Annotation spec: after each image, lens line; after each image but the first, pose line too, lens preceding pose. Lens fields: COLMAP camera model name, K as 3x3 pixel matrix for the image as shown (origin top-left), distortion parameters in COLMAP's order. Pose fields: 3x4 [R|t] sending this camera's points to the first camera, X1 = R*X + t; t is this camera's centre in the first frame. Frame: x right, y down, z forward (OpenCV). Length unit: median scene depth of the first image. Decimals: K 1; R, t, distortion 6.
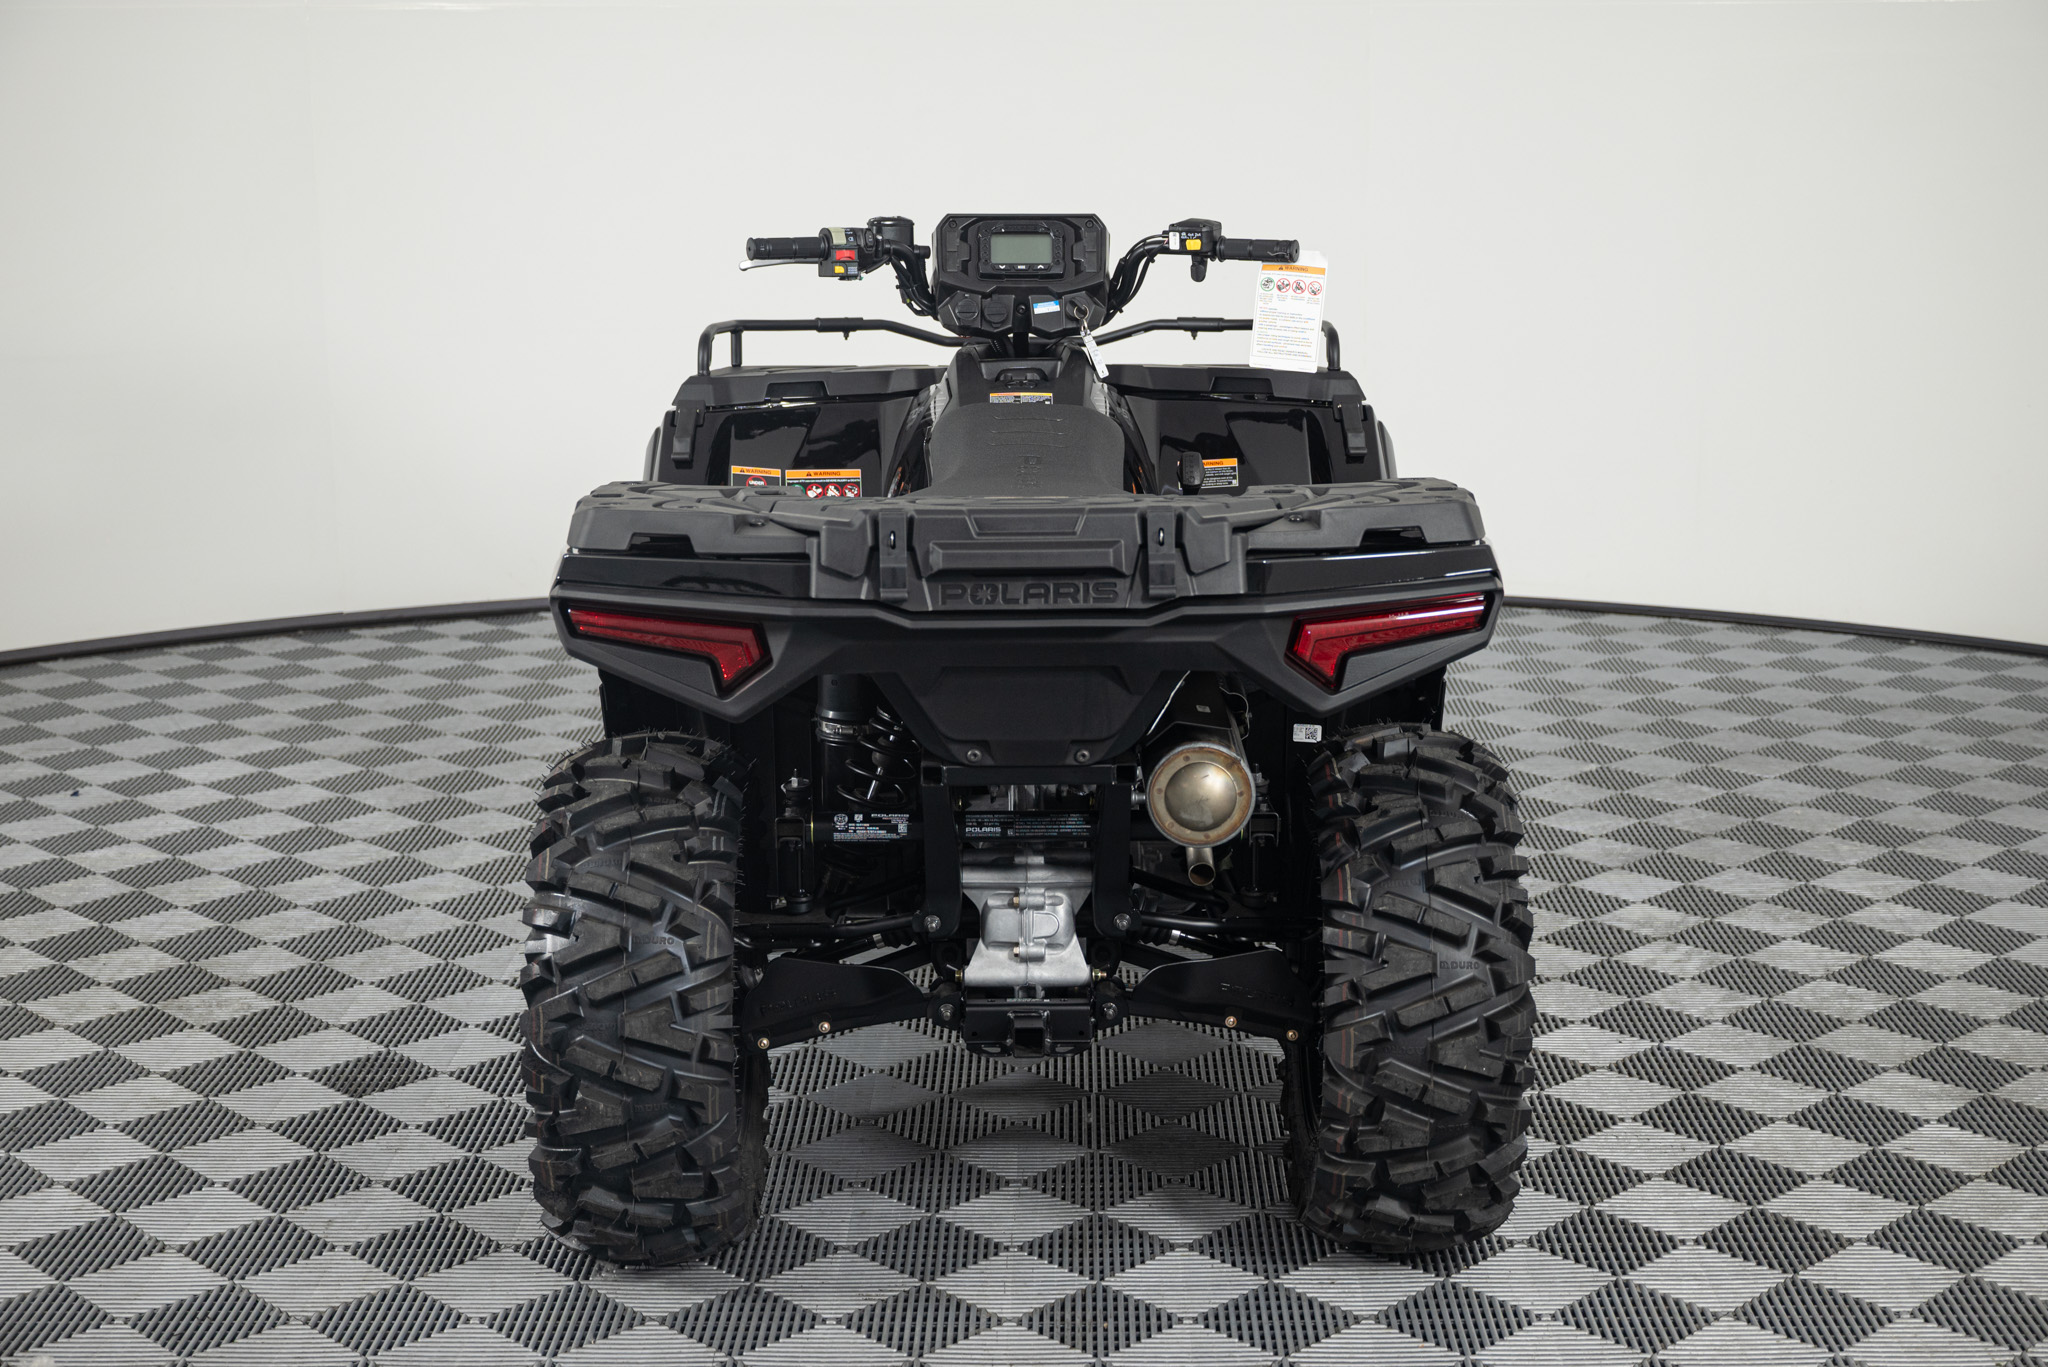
lens RADIAL K [[2901.3, 0, 1024.0], [0, 2901.3, 683.5], [0, 0, 1]] dist [-0.004534, -0.002466]
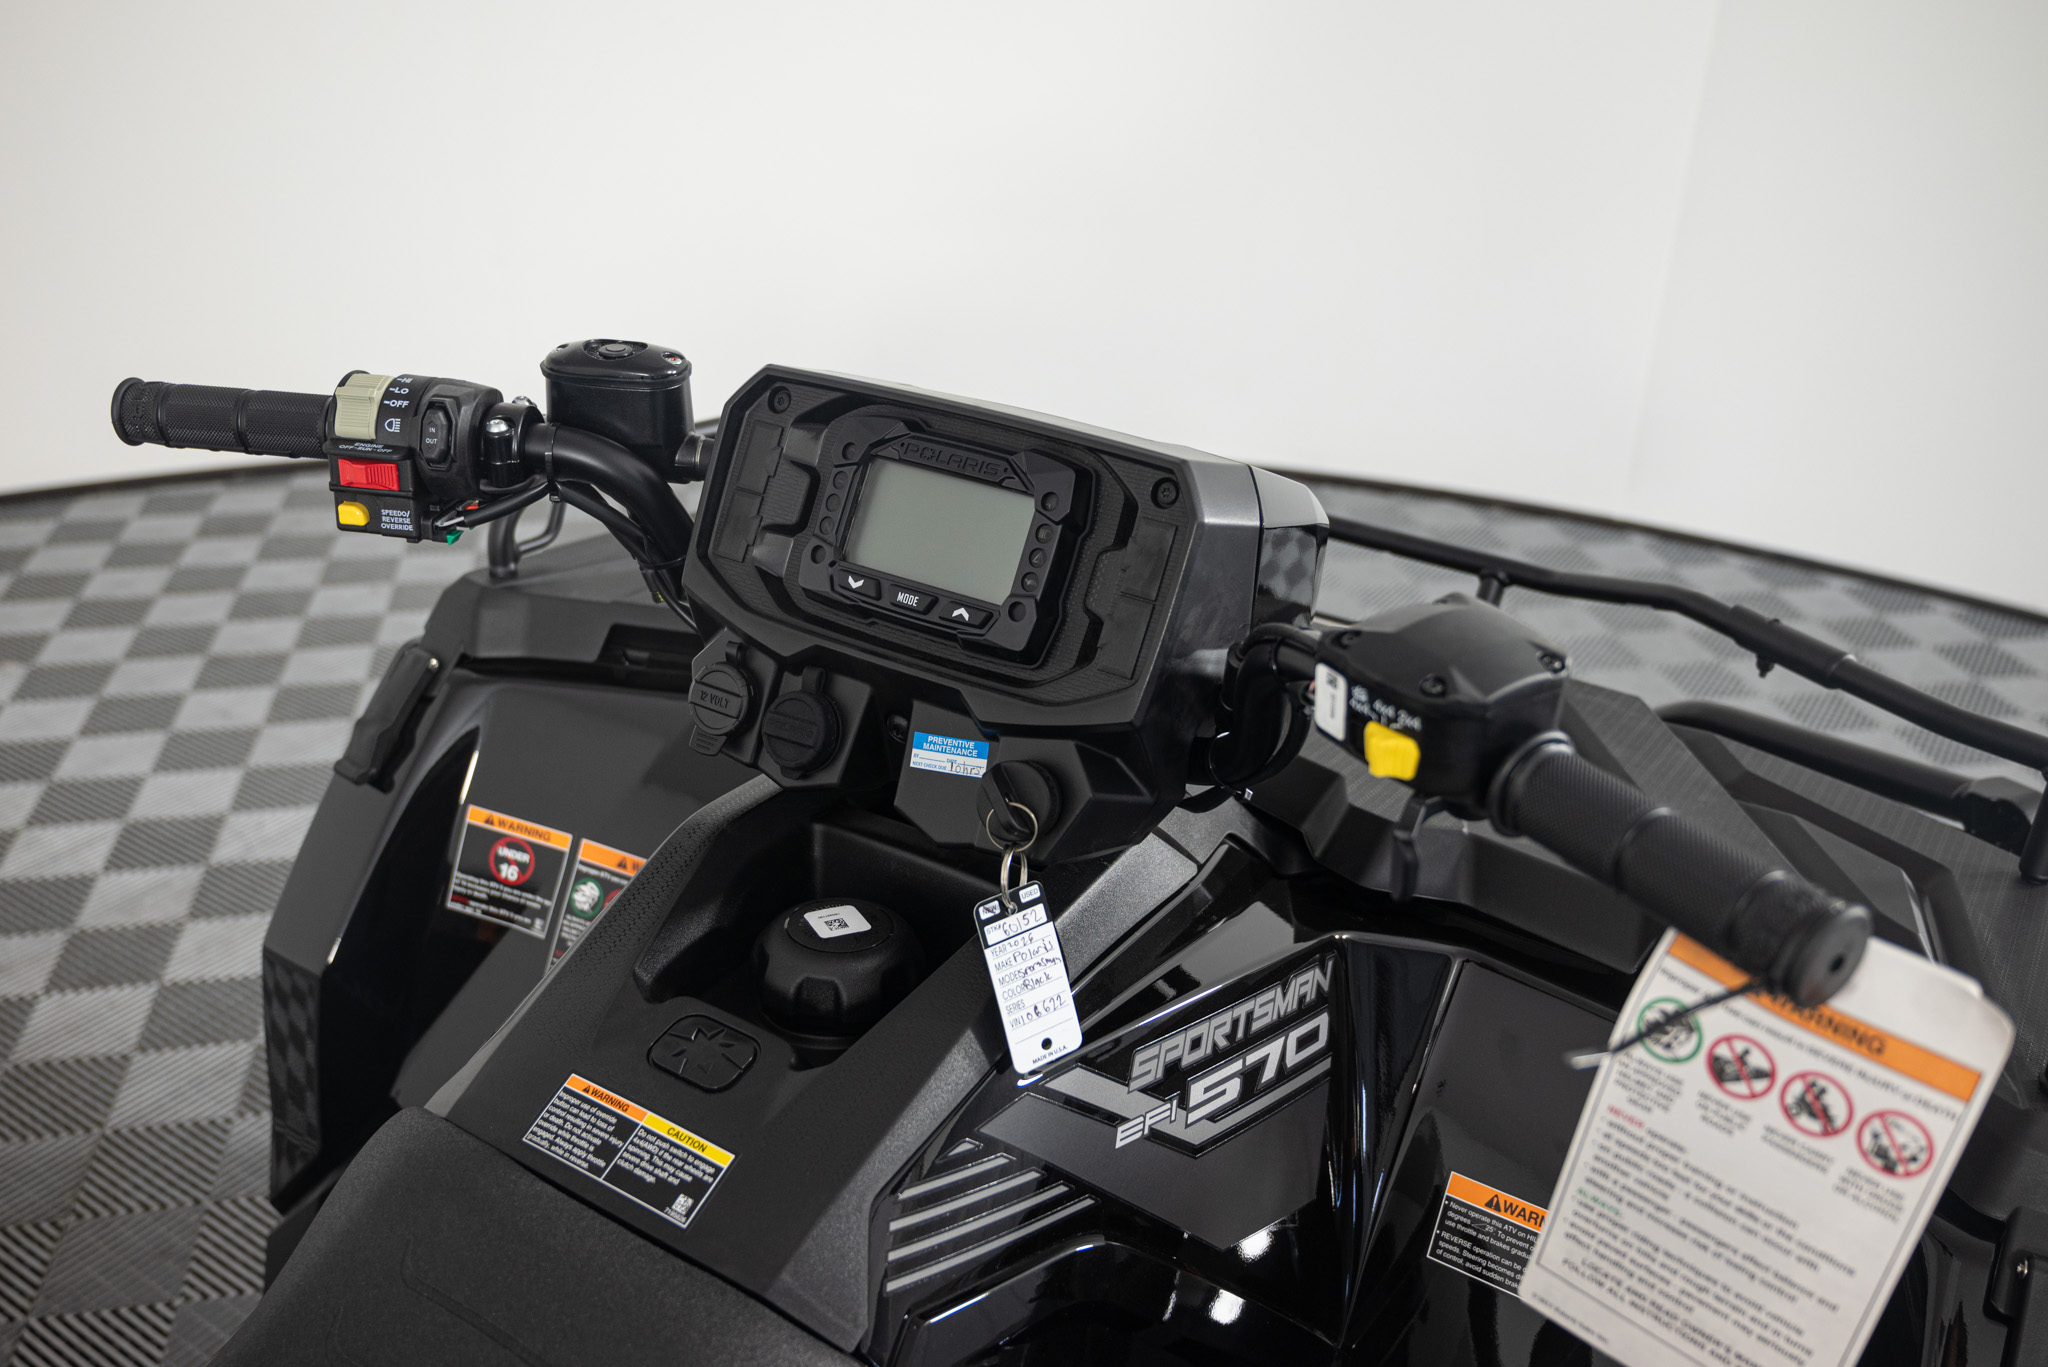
lens RADIAL K [[1775.4, 0, 1024.0], [0, 1775.4, 683.5], [0, 0, 1]] dist [-0.005591, -0.003356]
pose [[0.838248, 0.266418, -0.475775, 0.097237], [-0.136869, 0.947384, 0.289361, -0.188962], [0.527833, -0.177437, 0.830607, 0.852263]]
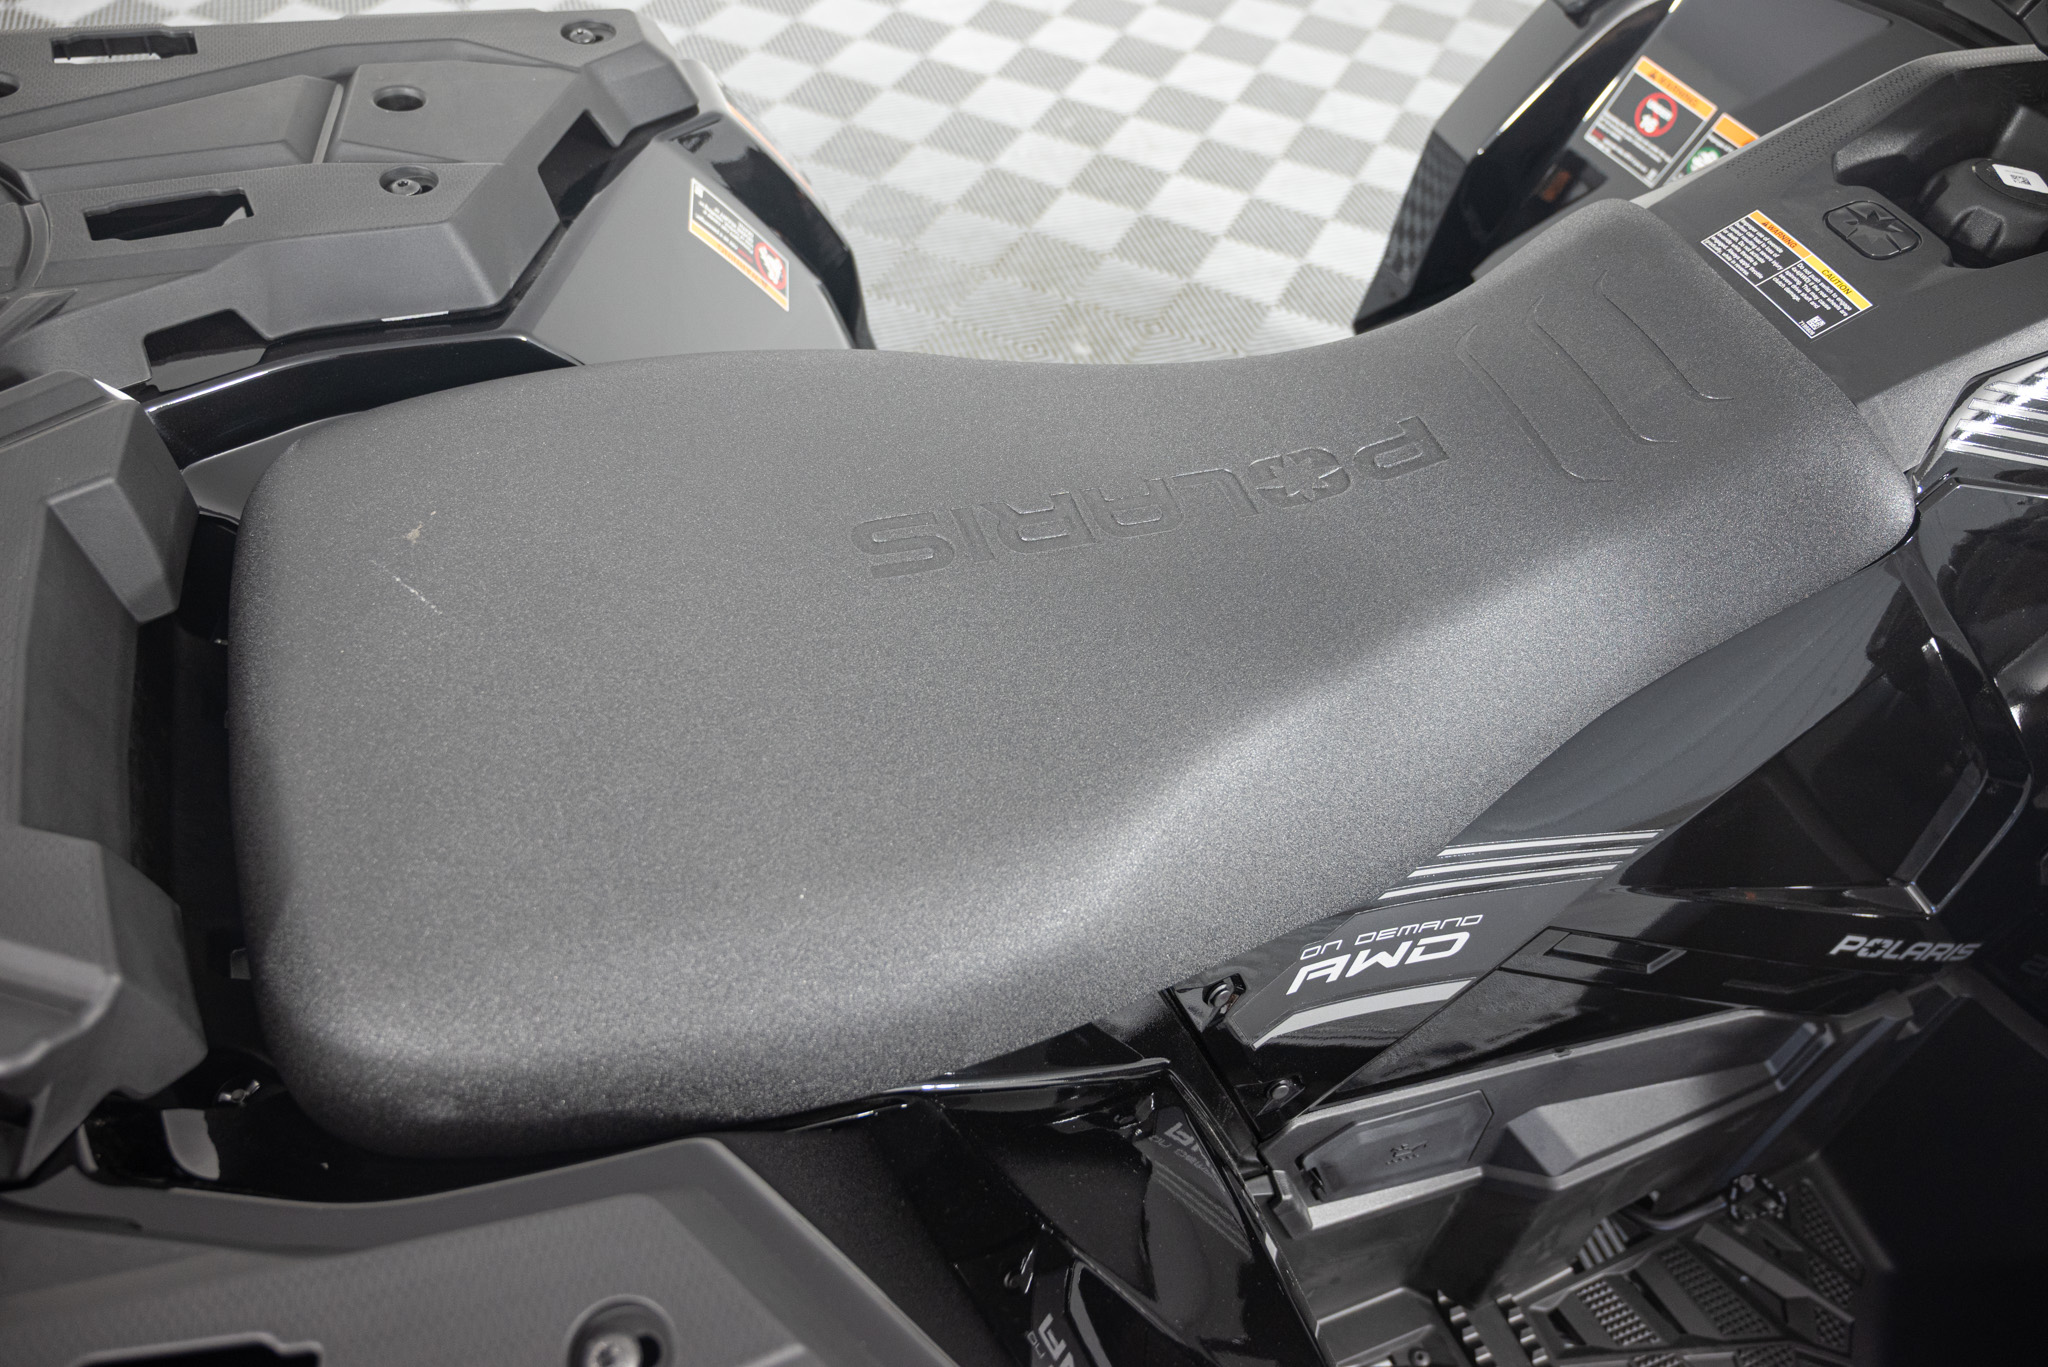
lens RADIAL K [[1444.3, 0, 1024.0], [0, 1444.3, 683.5], [0, 0, 1]] dist [-0.000704, -0.000122]
pose [[0.325525, 0.735300, -0.594447, 0.107661], [-0.219420, 0.670272, 0.708936, -0.165066], [0.919722, -0.100343, 0.379529, 0.810016]]
